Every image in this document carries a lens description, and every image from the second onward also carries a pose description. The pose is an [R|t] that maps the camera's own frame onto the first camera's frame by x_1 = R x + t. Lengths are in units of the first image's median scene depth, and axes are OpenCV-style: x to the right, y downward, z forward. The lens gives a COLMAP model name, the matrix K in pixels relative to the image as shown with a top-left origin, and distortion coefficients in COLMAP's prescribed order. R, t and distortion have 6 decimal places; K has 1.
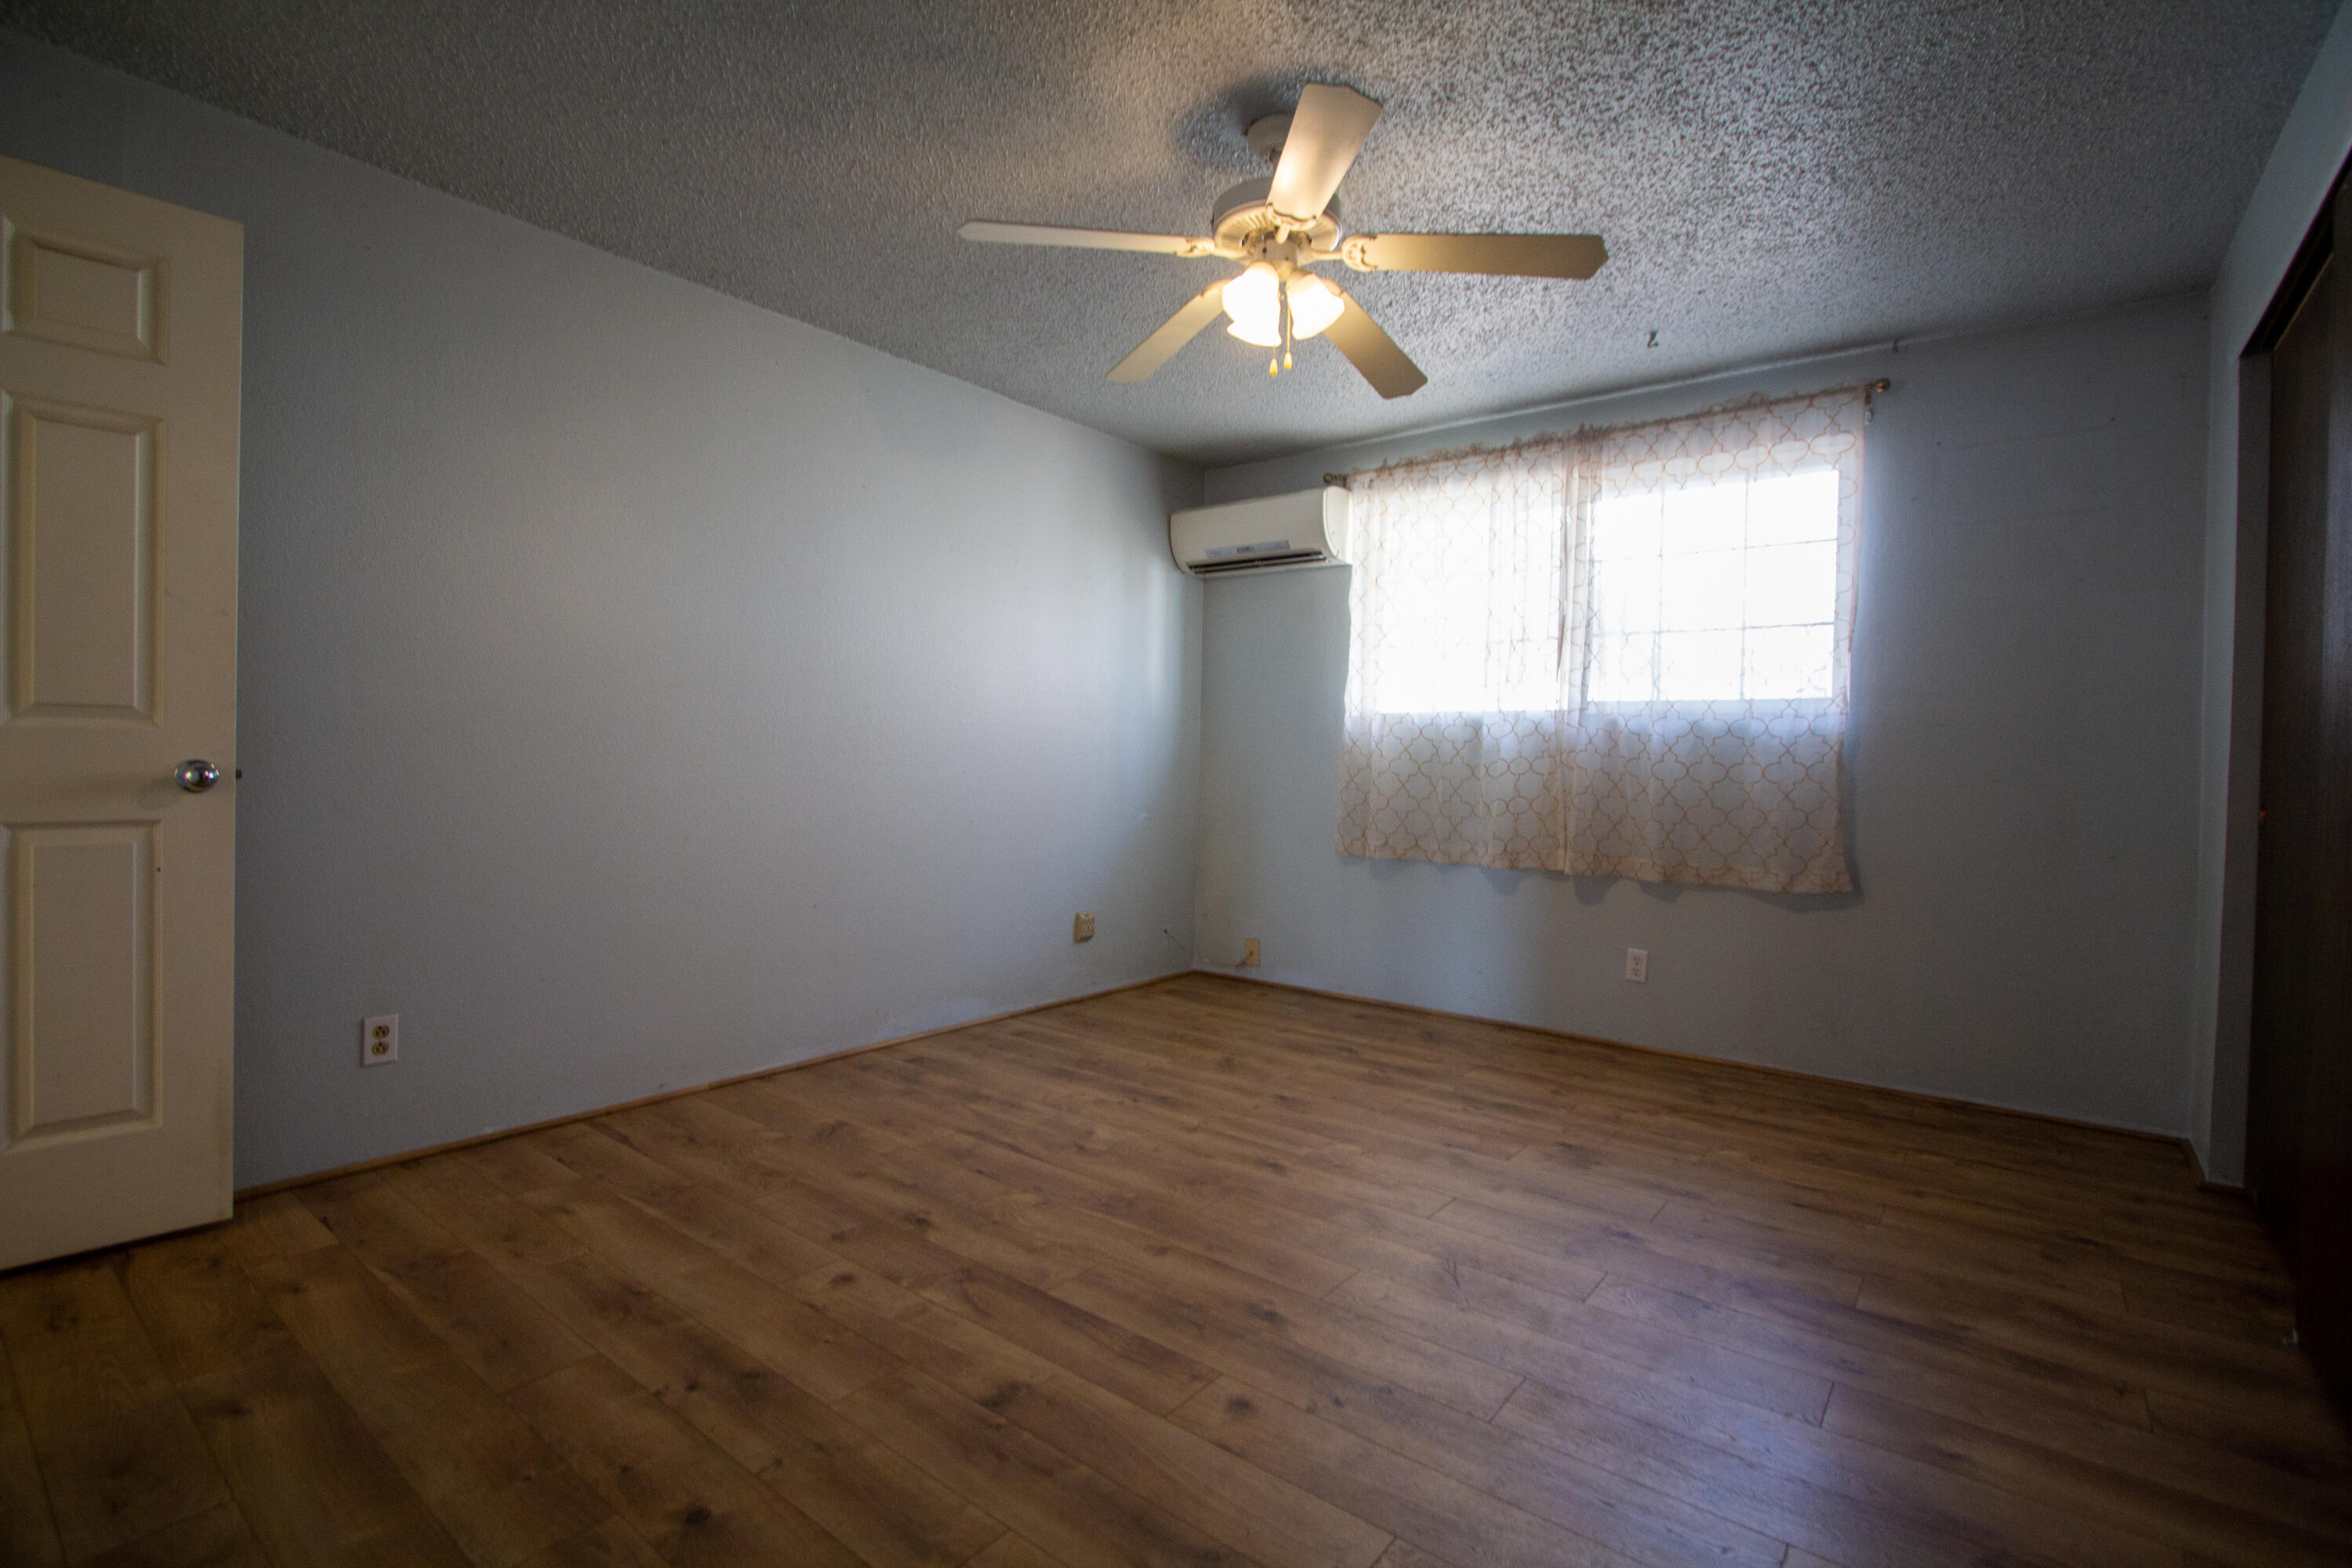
lens RADIAL K [[1075.7, 0, 1175.5], [0, 1075.7, 772.7], [0, 0, 1]] dist [-0.018208, 0.003484]
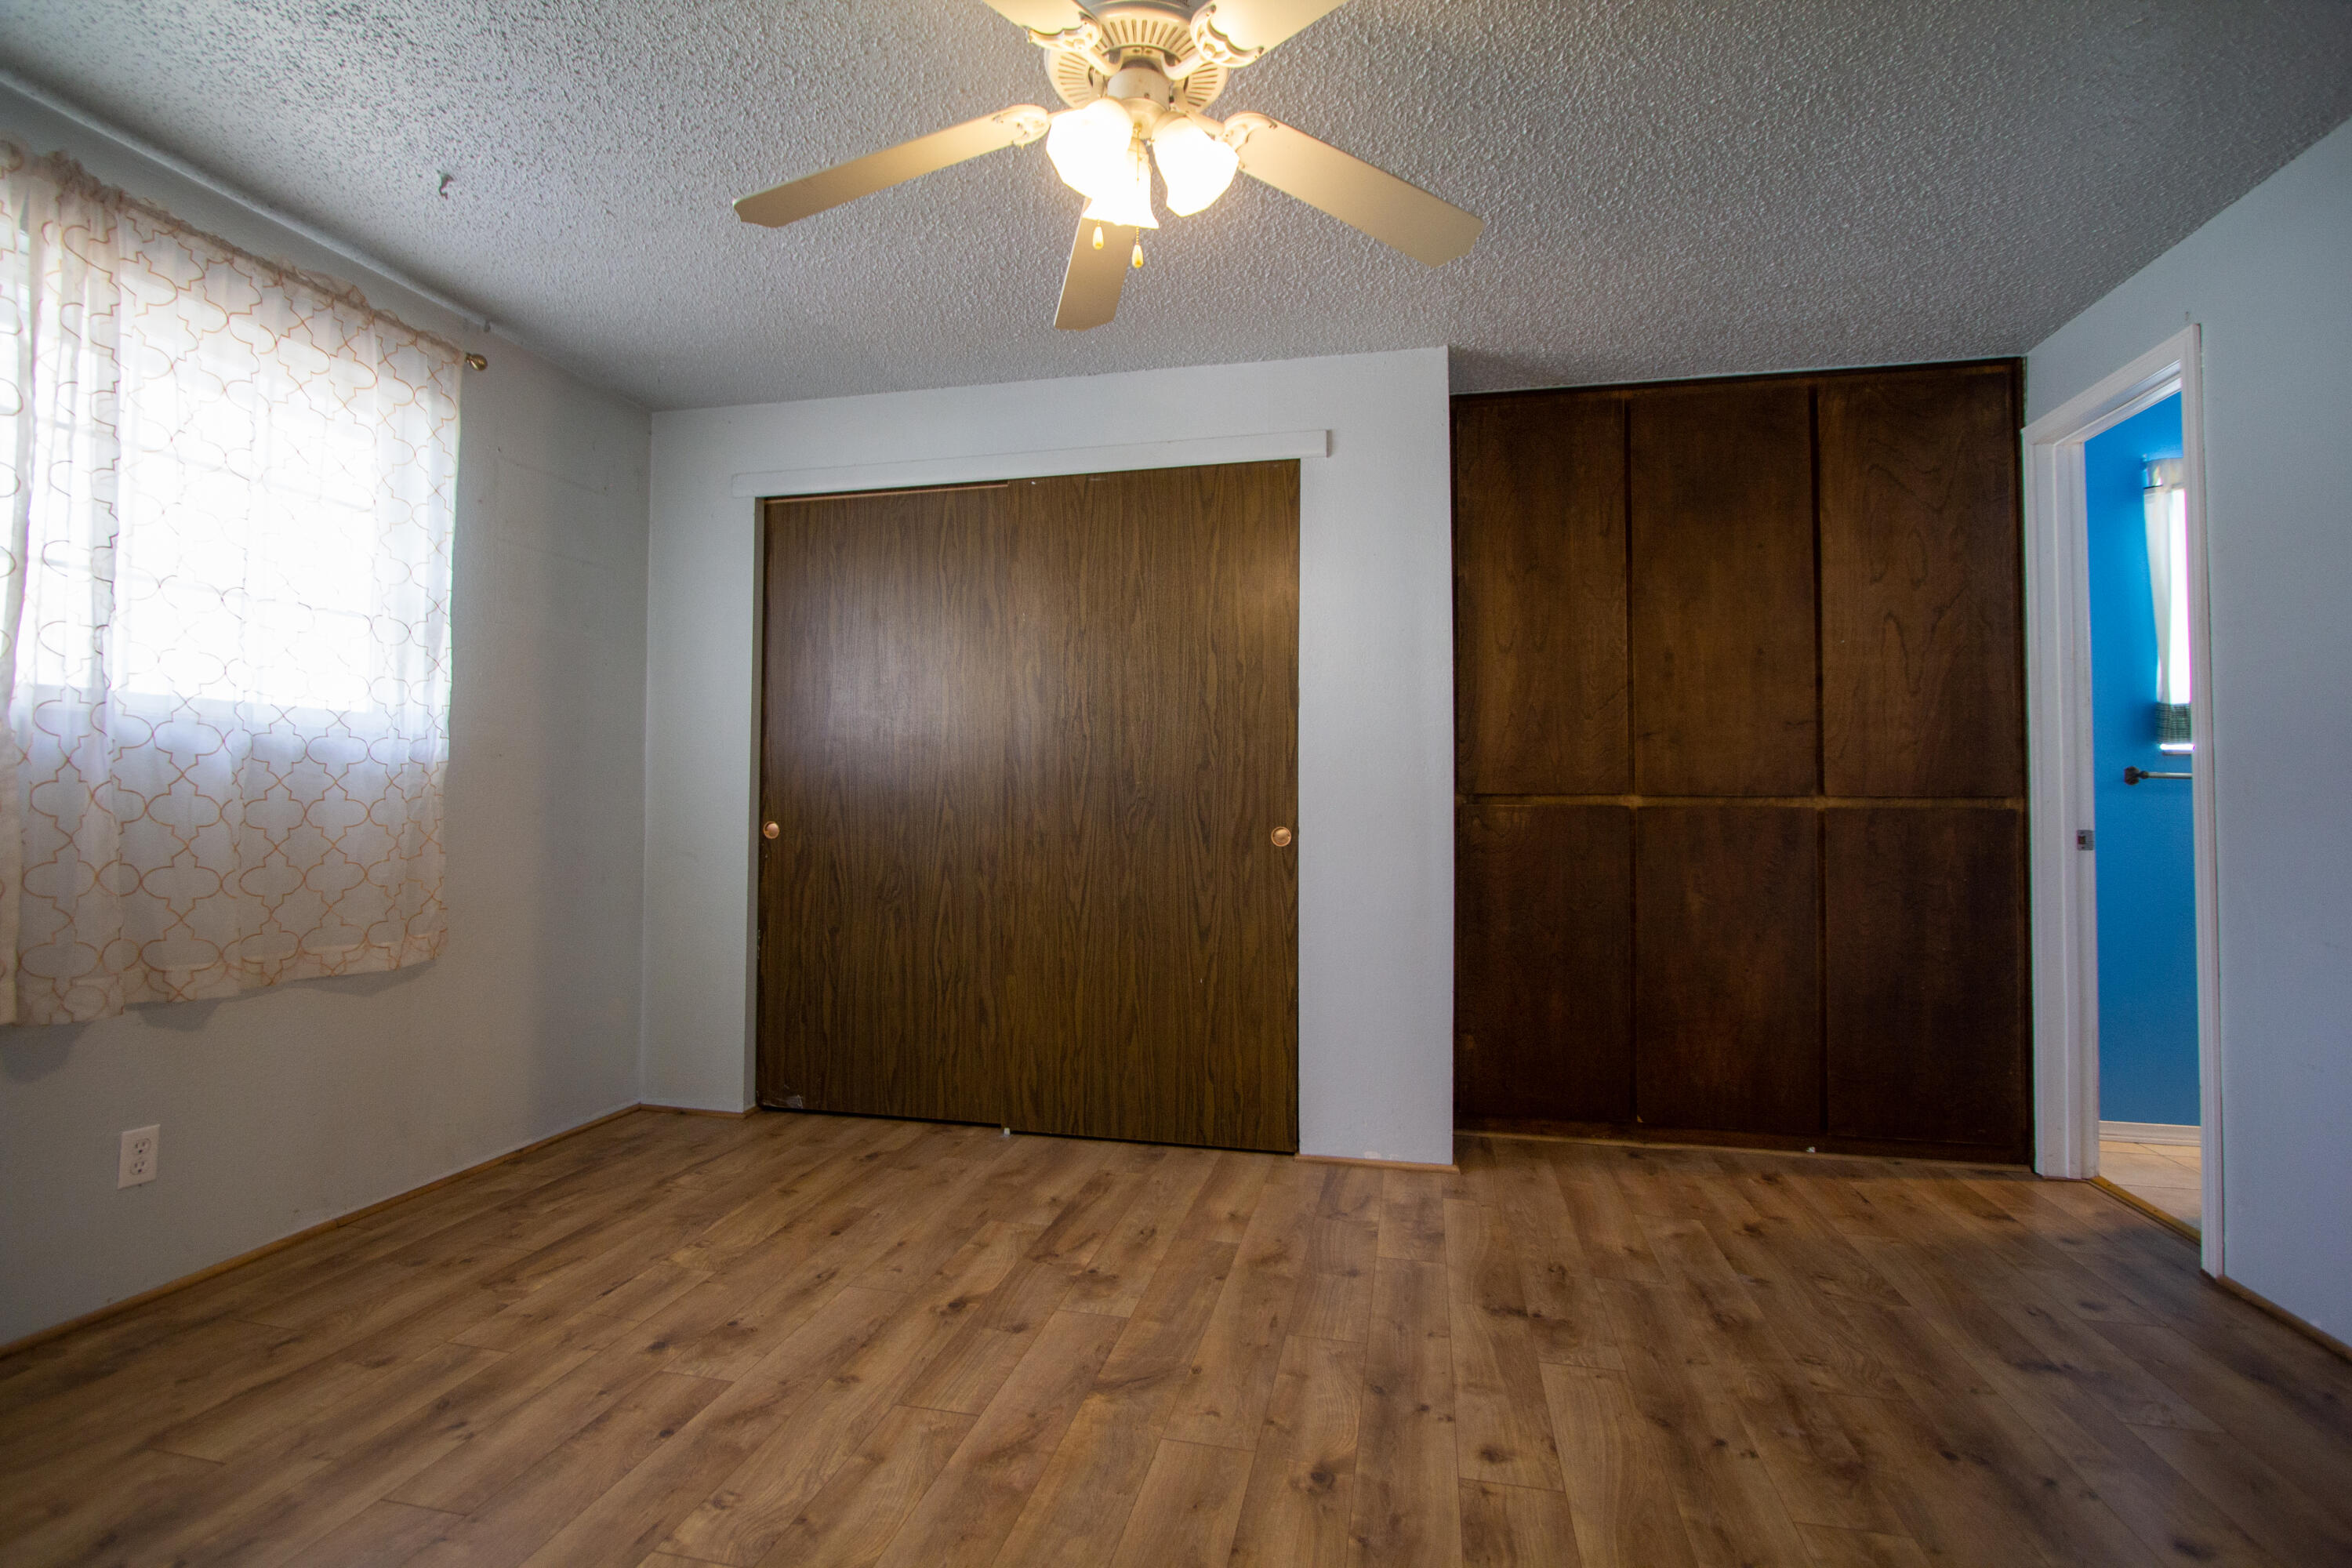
lens RADIAL K [[1075.7, 0, 1175.5], [0, 1075.7, 772.7], [0, 0, 1]] dist [-0.018208, 0.003484]
pose [[-0.430449, 0.000193, 0.902615, -0.370588], [-0.002722, 0.999995, -0.001512, -0.029450], [-0.902611, -0.003108, -0.430447, 0.869102]]
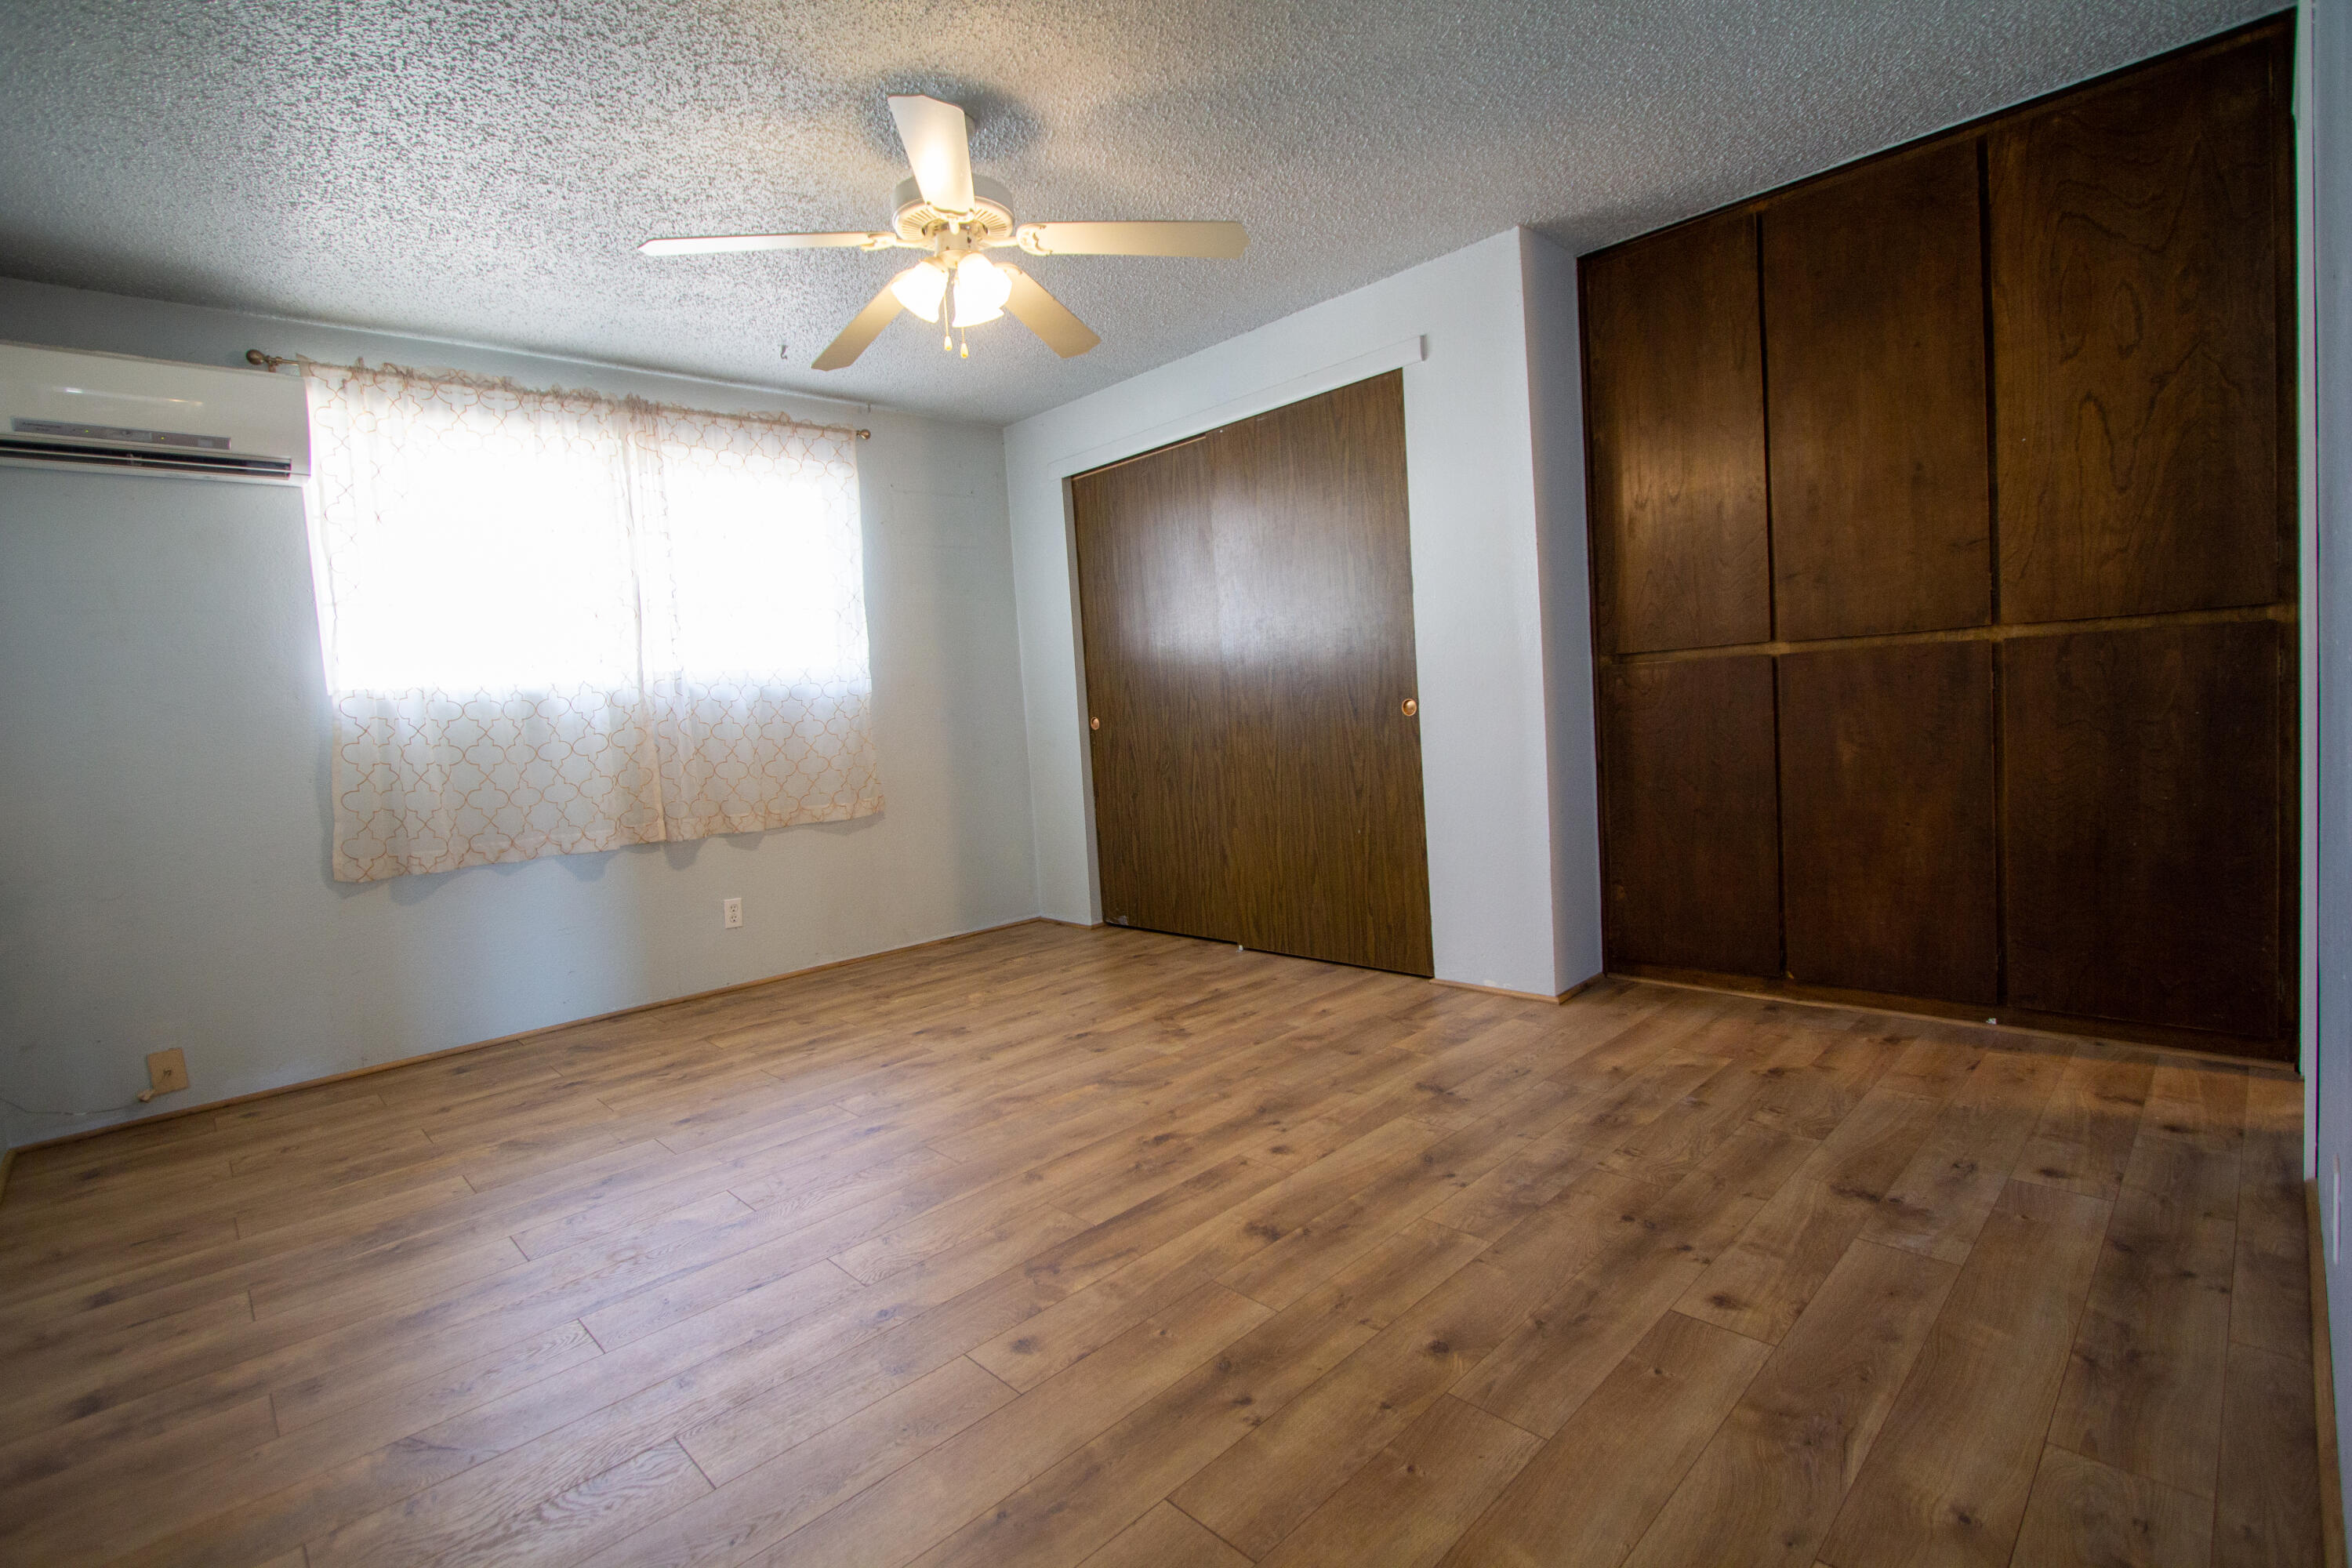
lens RADIAL K [[1075.7, 0, 1175.5], [0, 1075.7, 772.7], [0, 0, 1]] dist [-0.018208, 0.003484]
pose [[0.133386, -0.093392, 0.986654, -0.670096], [0.081685, 0.993199, 0.082969, -0.018734], [-0.987692, 0.069528, 0.140107, 0.457119]]
